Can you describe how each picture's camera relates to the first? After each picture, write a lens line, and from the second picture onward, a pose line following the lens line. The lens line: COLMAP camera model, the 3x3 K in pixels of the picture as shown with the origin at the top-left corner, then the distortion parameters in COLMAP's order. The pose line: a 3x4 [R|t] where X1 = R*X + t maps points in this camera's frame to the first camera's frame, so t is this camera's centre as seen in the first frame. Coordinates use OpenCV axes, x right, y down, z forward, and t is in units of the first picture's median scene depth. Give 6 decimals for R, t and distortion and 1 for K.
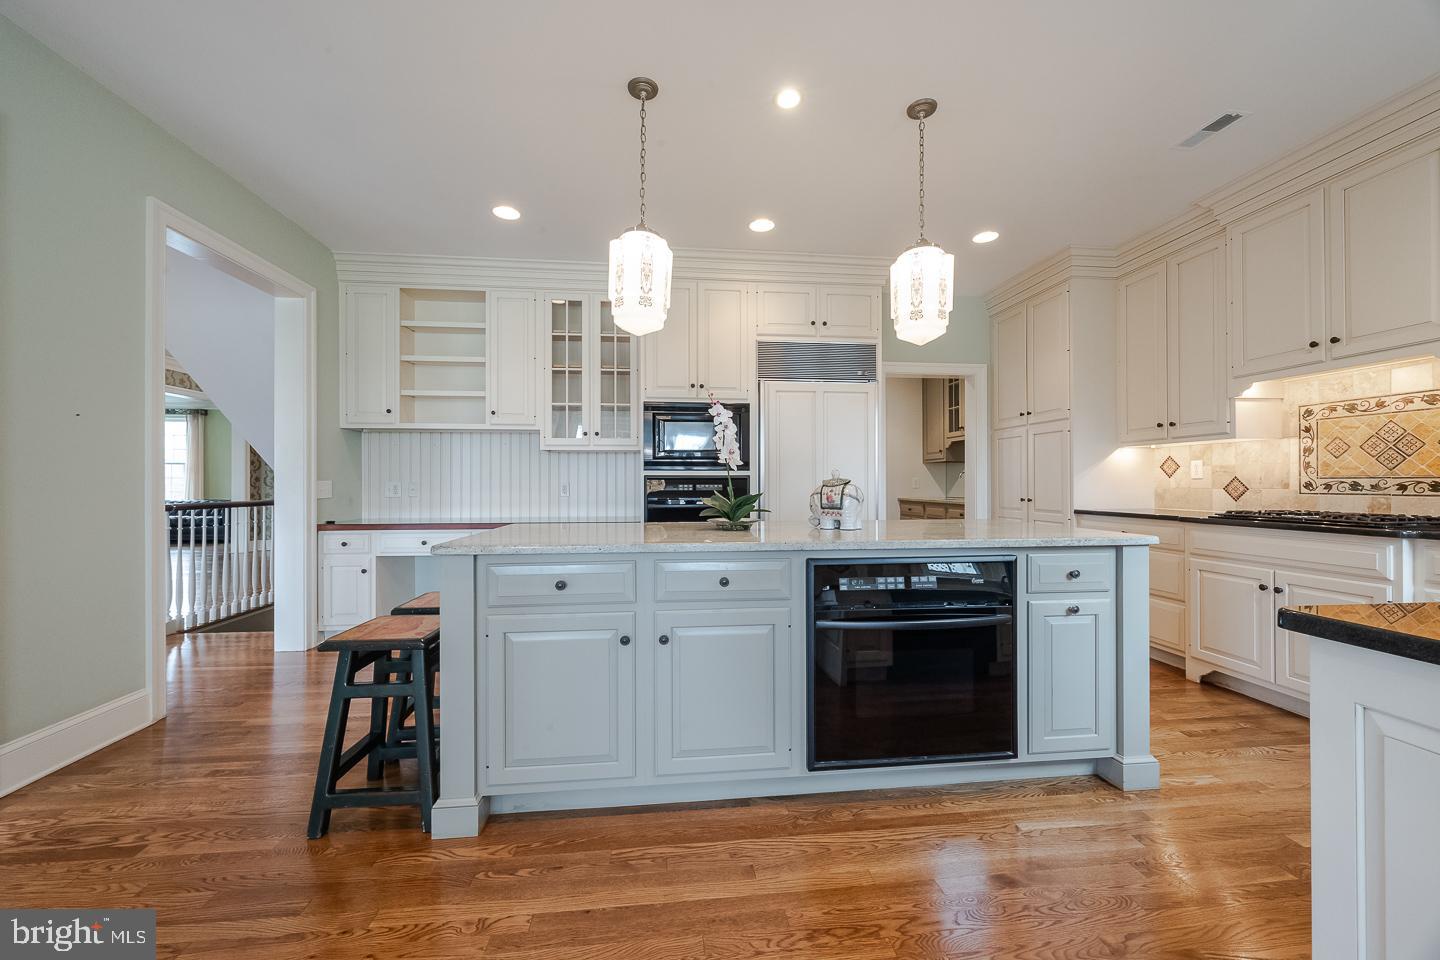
lens RADIAL K [[552.2, 0, 720.0], [0, 552.2, 480.0], [0, 0, 1]] dist [-0.000193, -0.000240]
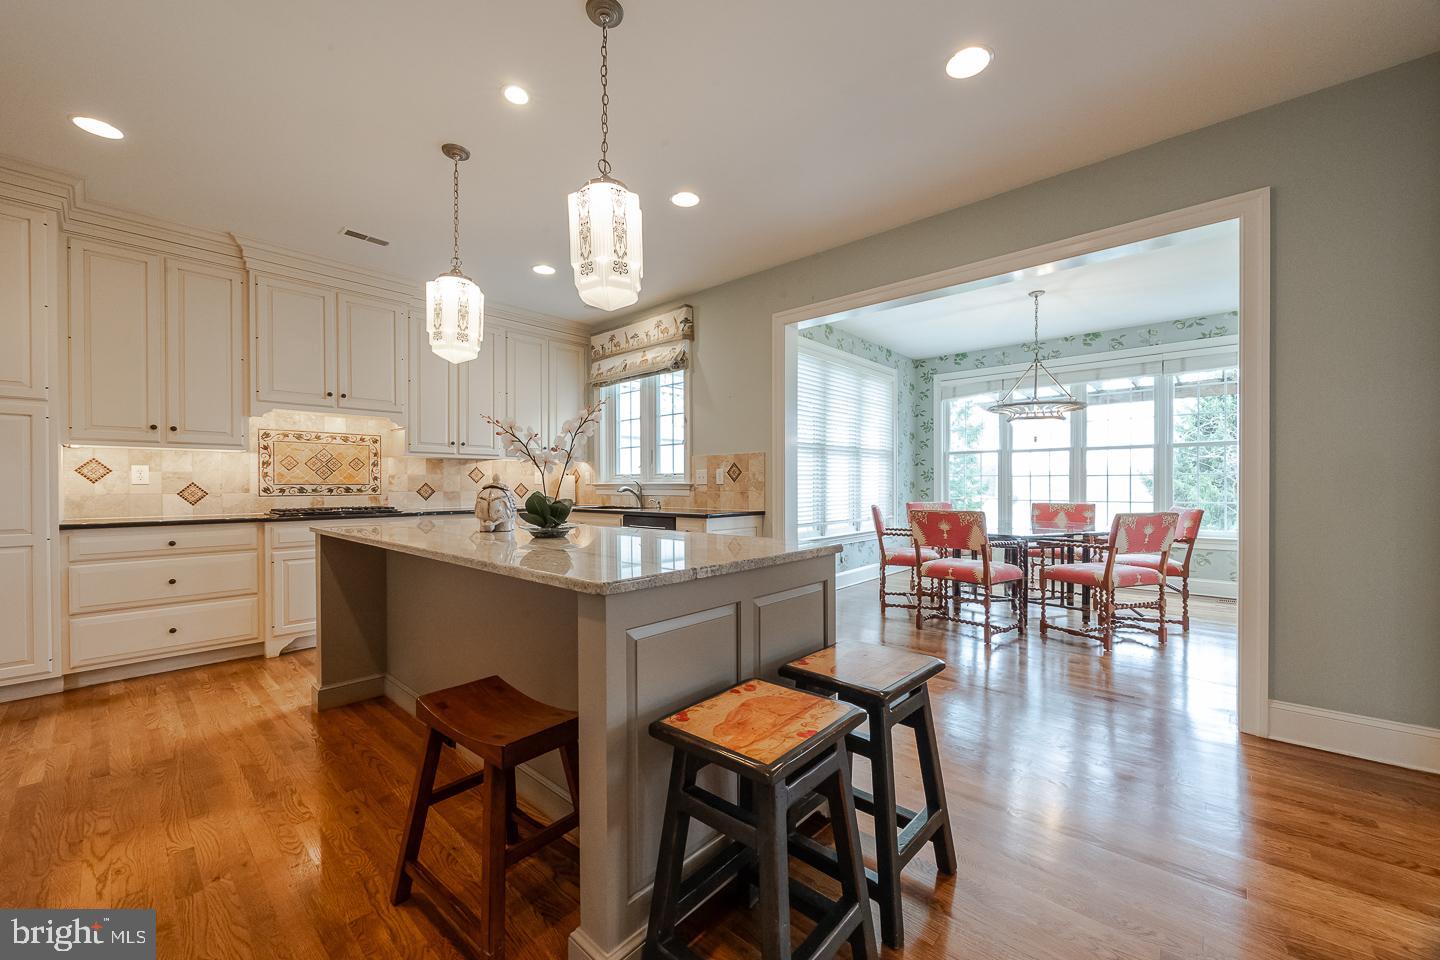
lens RADIAL K [[556.3, 0, 723.0], [0, 556.3, 485.9], [0, 0, 1]] dist [-0.001503, -0.000165]
pose [[-0.667367, 0.002807, 0.744724, -0.647117], [0.000205, 0.999994, -0.003585, 0.005043], [-0.744729, -0.002240, -0.667363, 1.059332]]
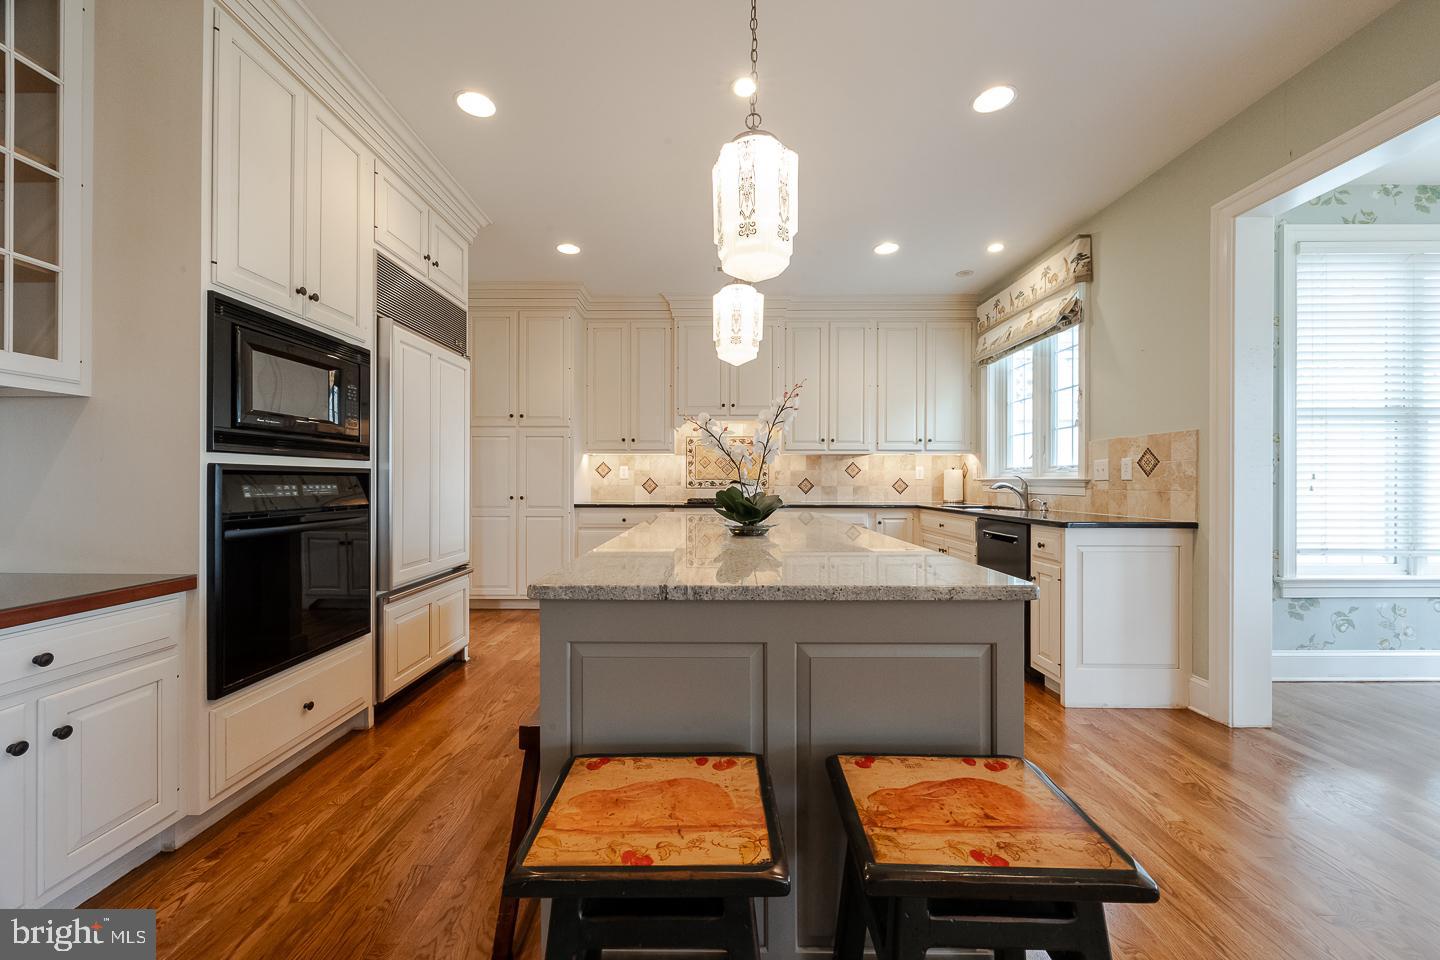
lens RADIAL K [[556.5, 0, 708.8], [0, 556.5, 481.1], [0, 0, 1]] dist [-0.002741, -0.000218]
pose [[0.123418, 0.001045, 0.992354, -0.646913], [-0.006621, 0.999978, -0.000230, 0.002721], [-0.992333, -0.006542, 0.123422, 0.719128]]
